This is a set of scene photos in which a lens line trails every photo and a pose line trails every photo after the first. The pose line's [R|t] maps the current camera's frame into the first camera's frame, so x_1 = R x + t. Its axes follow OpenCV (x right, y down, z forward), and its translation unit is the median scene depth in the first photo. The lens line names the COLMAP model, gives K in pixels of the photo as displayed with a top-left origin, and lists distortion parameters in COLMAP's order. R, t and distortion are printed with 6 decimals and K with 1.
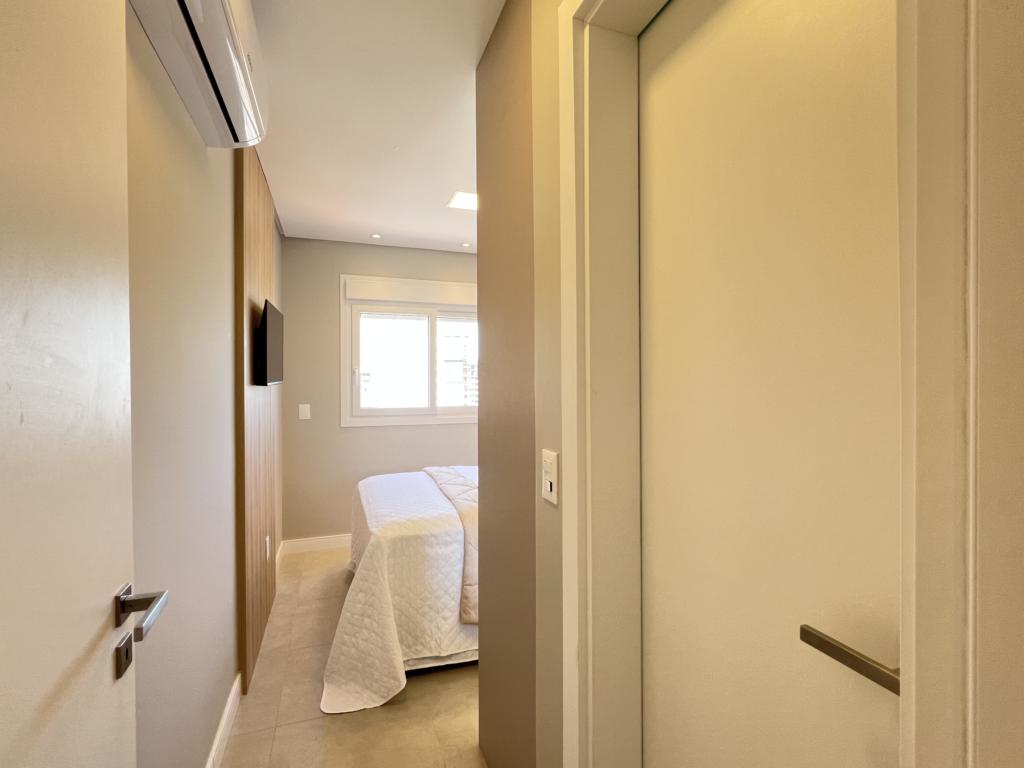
lens RADIAL K [[477.3, 0, 511.7], [0, 477.3, 384.8], [0, 0, 1]] dist [0.000460, 0.000023]
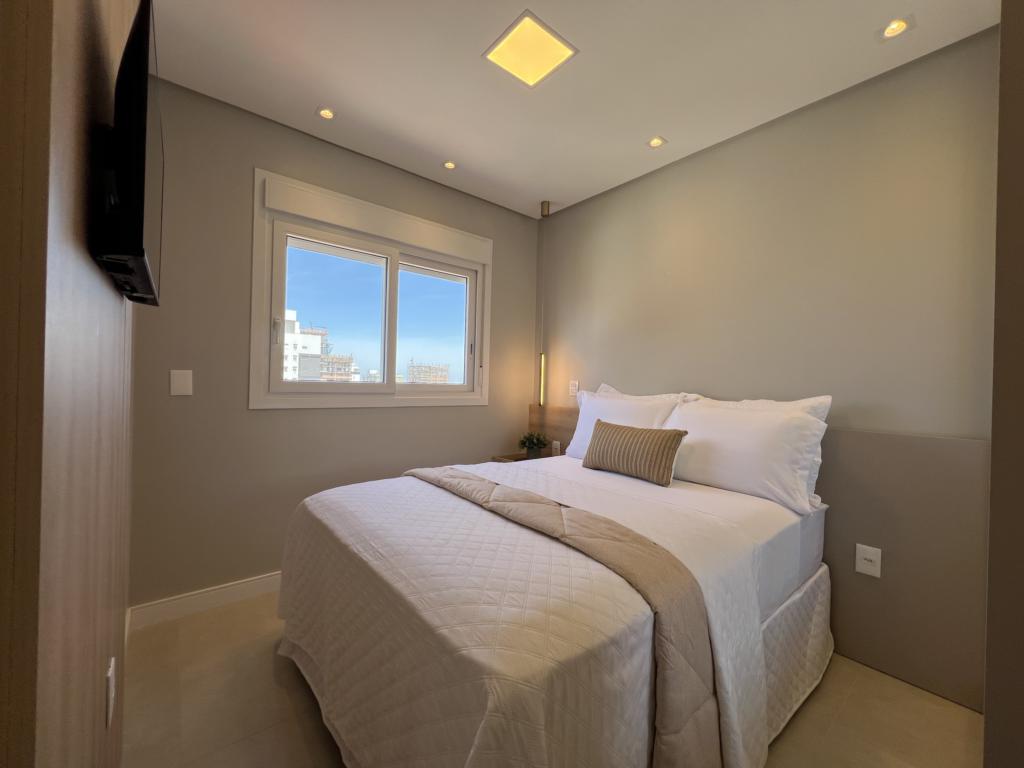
lens RADIAL K [[405.9, 0, 508.6], [0, 405.9, 380.9], [0, 0, 1]] dist [0.000501, -0.000088]
pose [[0.942956, 0.027078, 0.331815, -0.213859], [-0.026182, 0.999631, -0.007170, 0.046451], [-0.331887, -0.001927, 0.943317, 0.380674]]
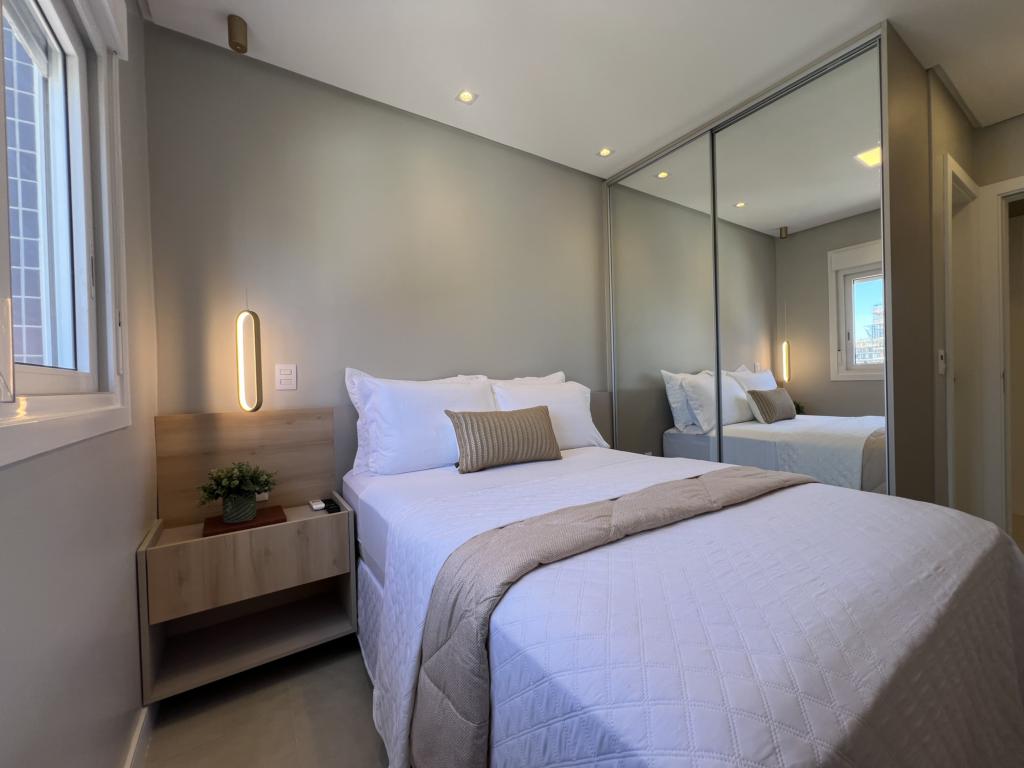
lens RADIAL K [[410.1, 0, 513.6], [0, 410.1, 382.8], [0, 0, 1]] dist [-0.000566, -0.000150]
pose [[-0.237566, 0.001231, 0.971371, -0.354520], [0.025766, 0.999655, 0.005034, 0.063552], [-0.971030, 0.026224, -0.237516, 0.933600]]
